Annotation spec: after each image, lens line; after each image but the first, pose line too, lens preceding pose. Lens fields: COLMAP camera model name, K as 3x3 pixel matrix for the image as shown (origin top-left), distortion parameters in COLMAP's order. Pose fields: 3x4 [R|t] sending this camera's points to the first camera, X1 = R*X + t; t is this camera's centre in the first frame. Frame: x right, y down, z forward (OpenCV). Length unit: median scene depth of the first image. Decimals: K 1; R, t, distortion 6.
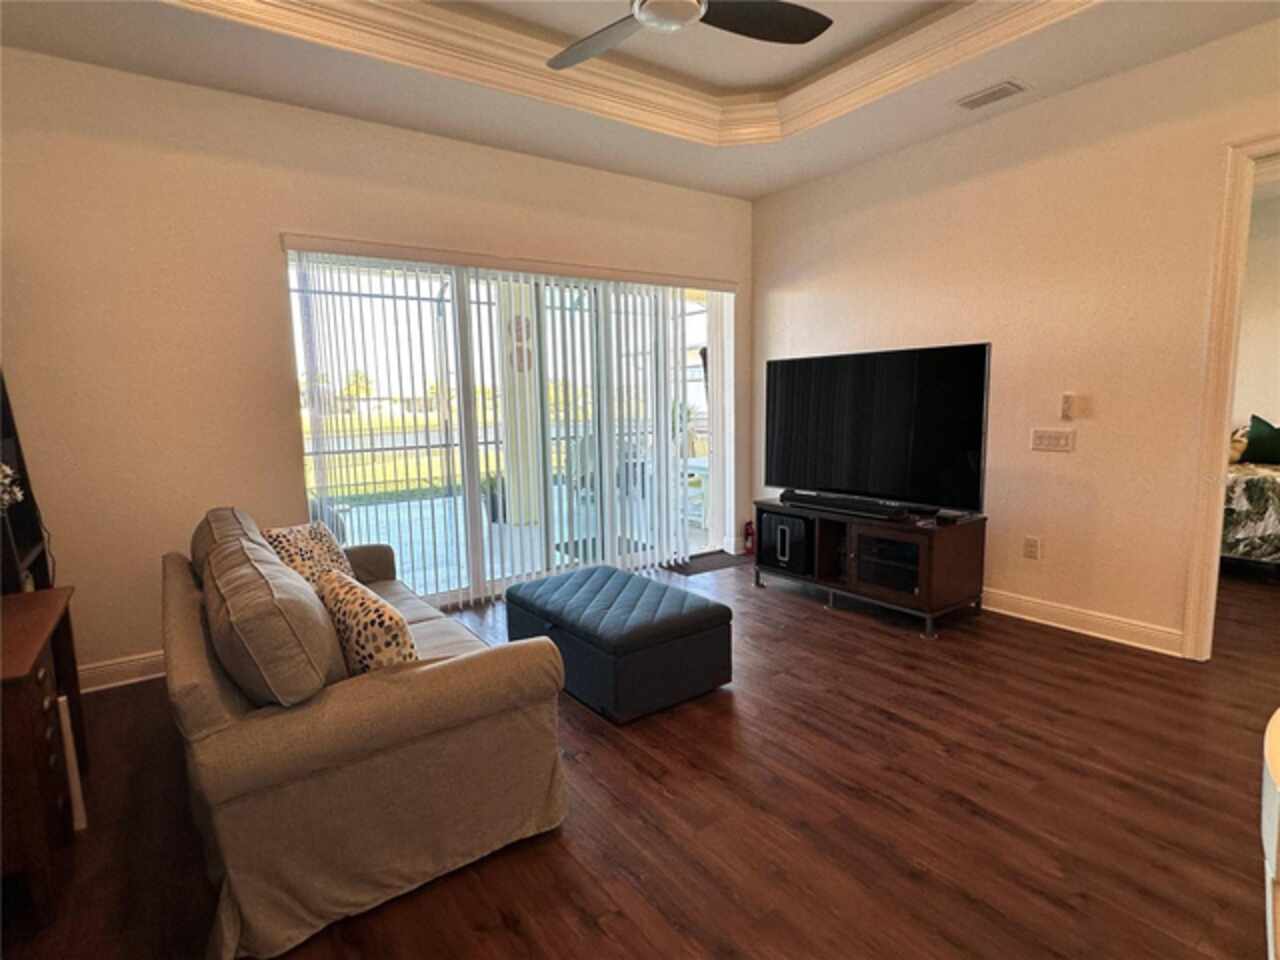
lens RADIAL K [[661.8, 0, 639.7], [0, 661.8, 484.9], [0, 0, 1]] dist [-0.001249, -0.000311]
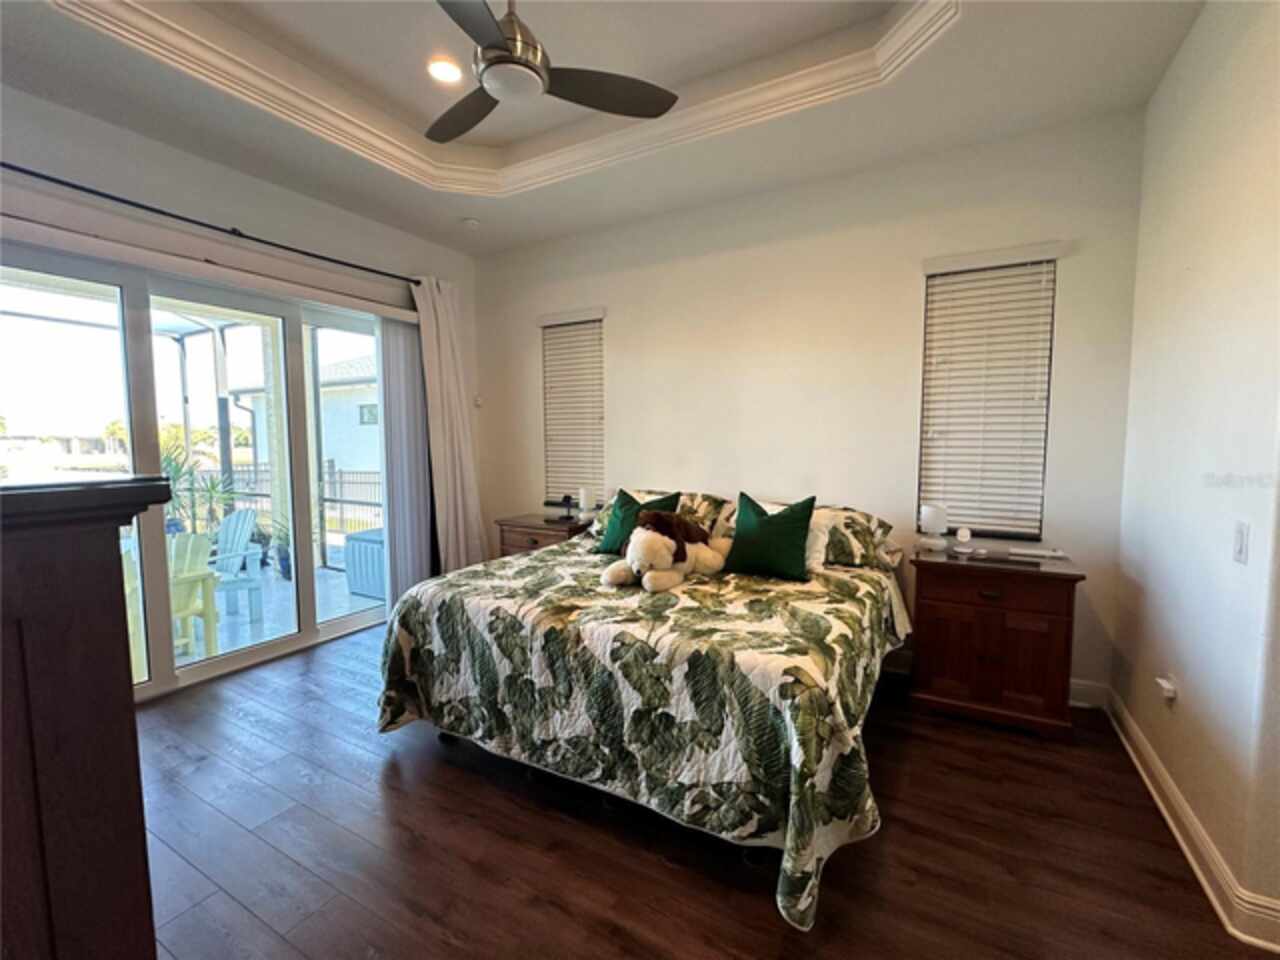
lens RADIAL K [[557.0, 0, 640.7], [0, 557.0, 478.8], [0, 0, 1]] dist [0.000827, 0.000019]
pose [[0.907095, -0.005954, 0.420884, 0.729199], [0.031201, 0.998100, -0.053126, -0.109396], [-0.419768, 0.061323, 0.905558, 0.660973]]
